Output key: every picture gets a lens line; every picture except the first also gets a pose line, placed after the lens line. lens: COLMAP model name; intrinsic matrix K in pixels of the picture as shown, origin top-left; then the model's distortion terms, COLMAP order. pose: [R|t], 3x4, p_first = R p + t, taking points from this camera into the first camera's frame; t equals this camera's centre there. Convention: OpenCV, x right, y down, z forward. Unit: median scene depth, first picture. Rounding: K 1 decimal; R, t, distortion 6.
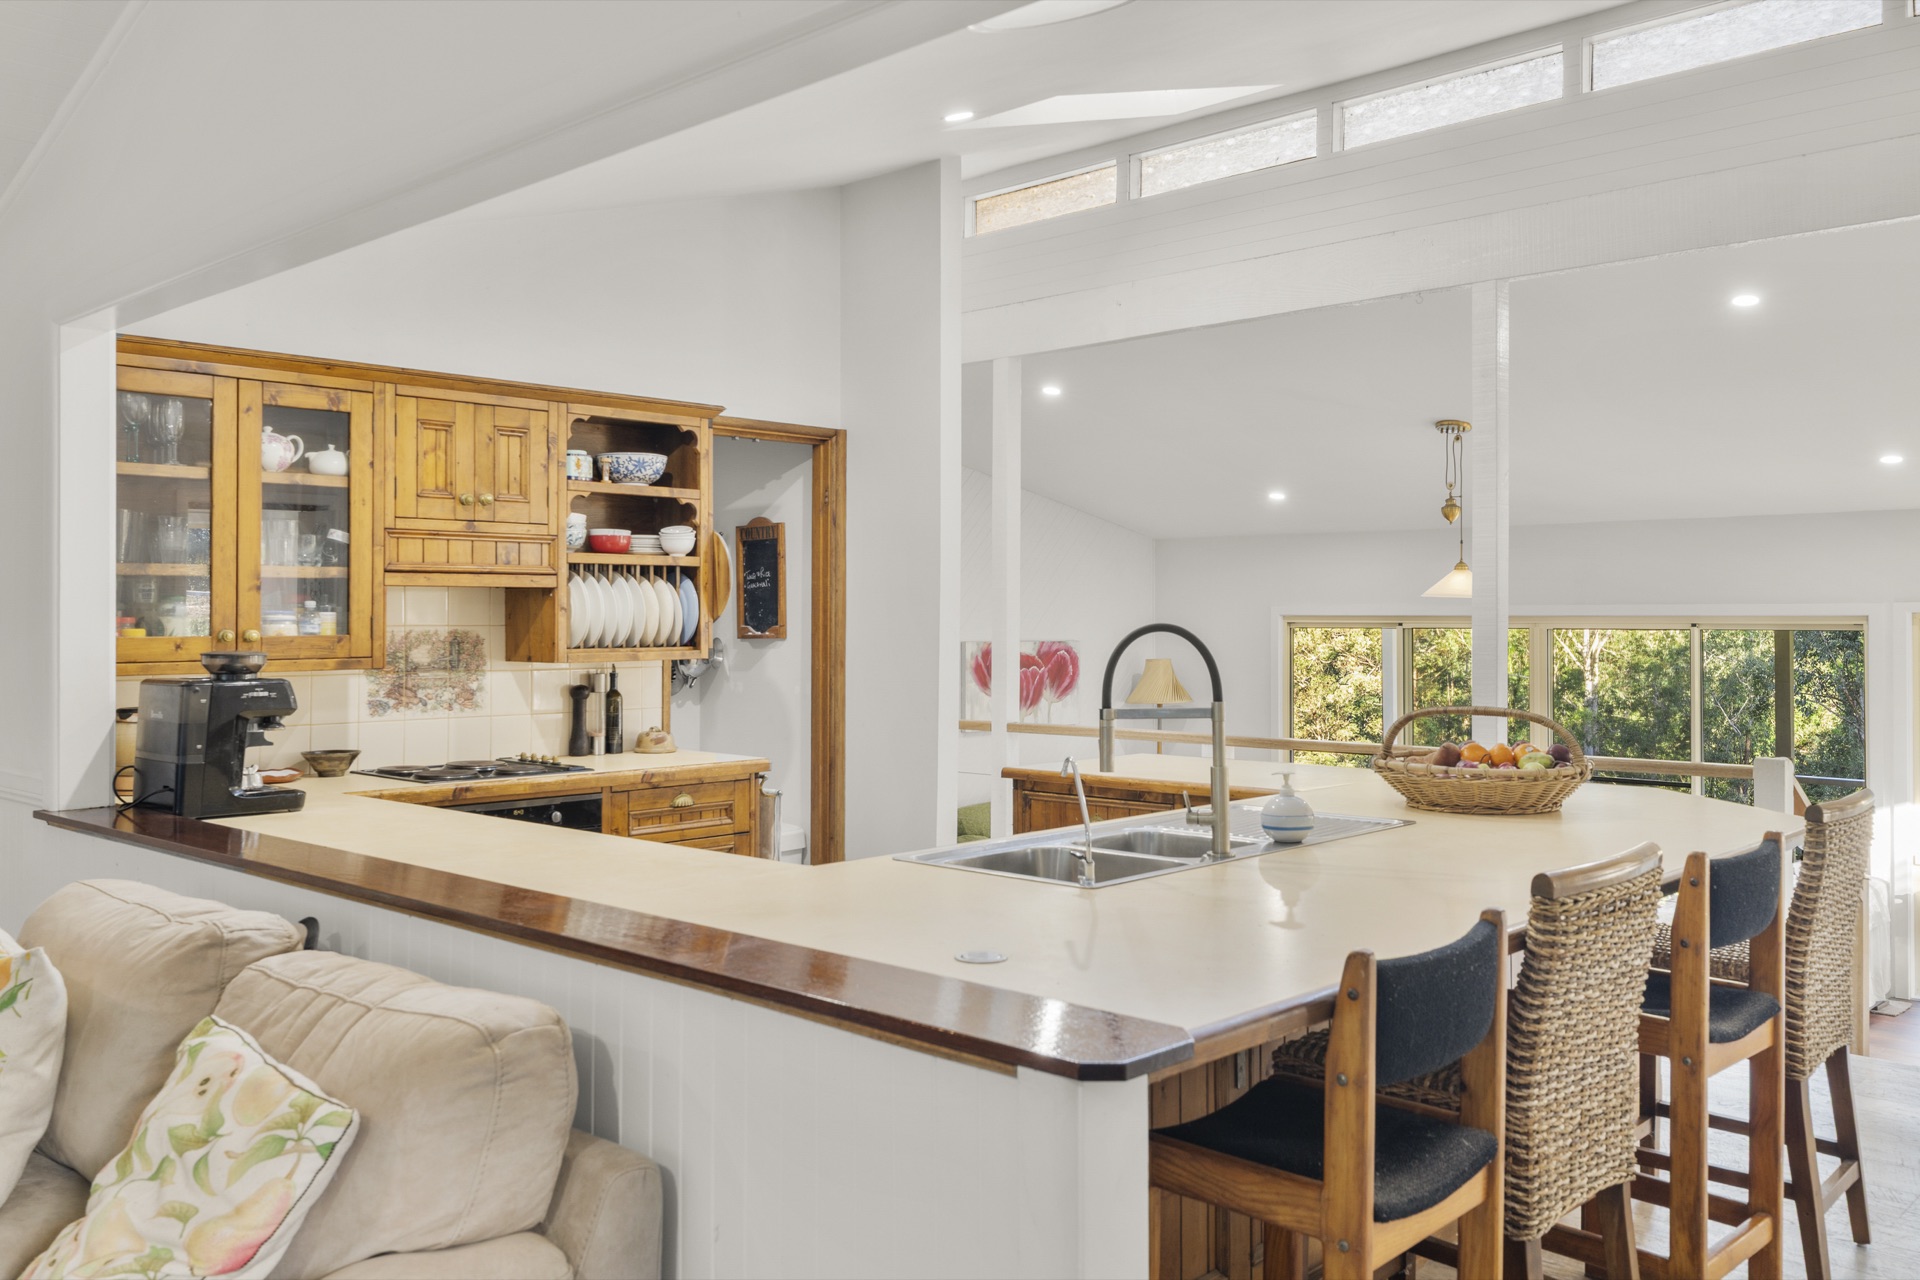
lens RADIAL K [[1584.8, 0, 961.9], [0, 1584.8, 629.1], [0, 0, 1]] dist [0.000362, -0.000589]
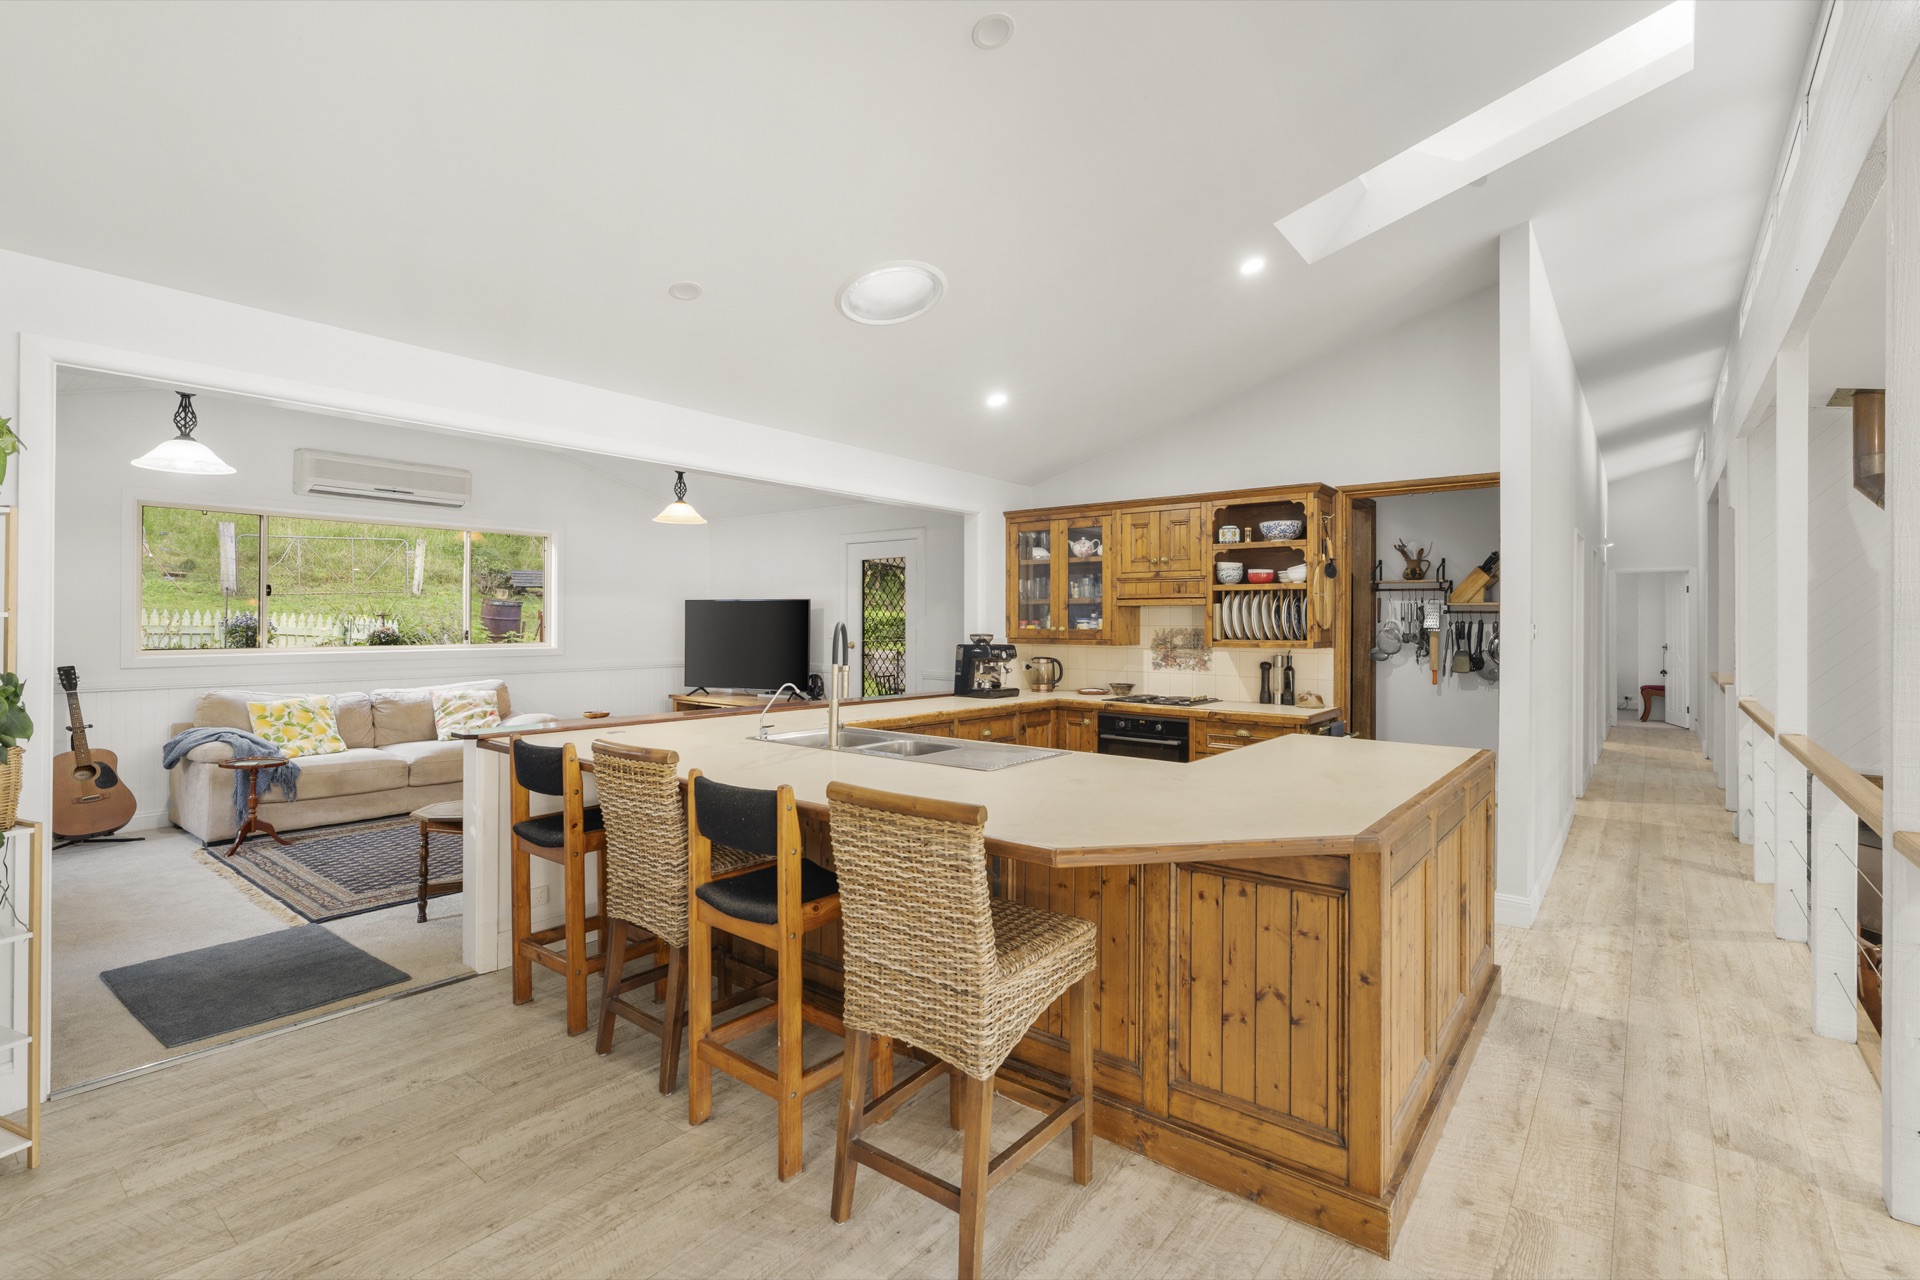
lens RADIAL K [[878.1, 0, 965.1], [0, 878.1, 625.6], [0, 0, 1]] dist [0.004251, -0.000279]
pose [[0.087363, 0.003261, -0.996171, 0.715010], [-0.012769, 0.999916, 0.002153, -0.001171], [0.996095, 0.012532, 0.087398, 0.642062]]
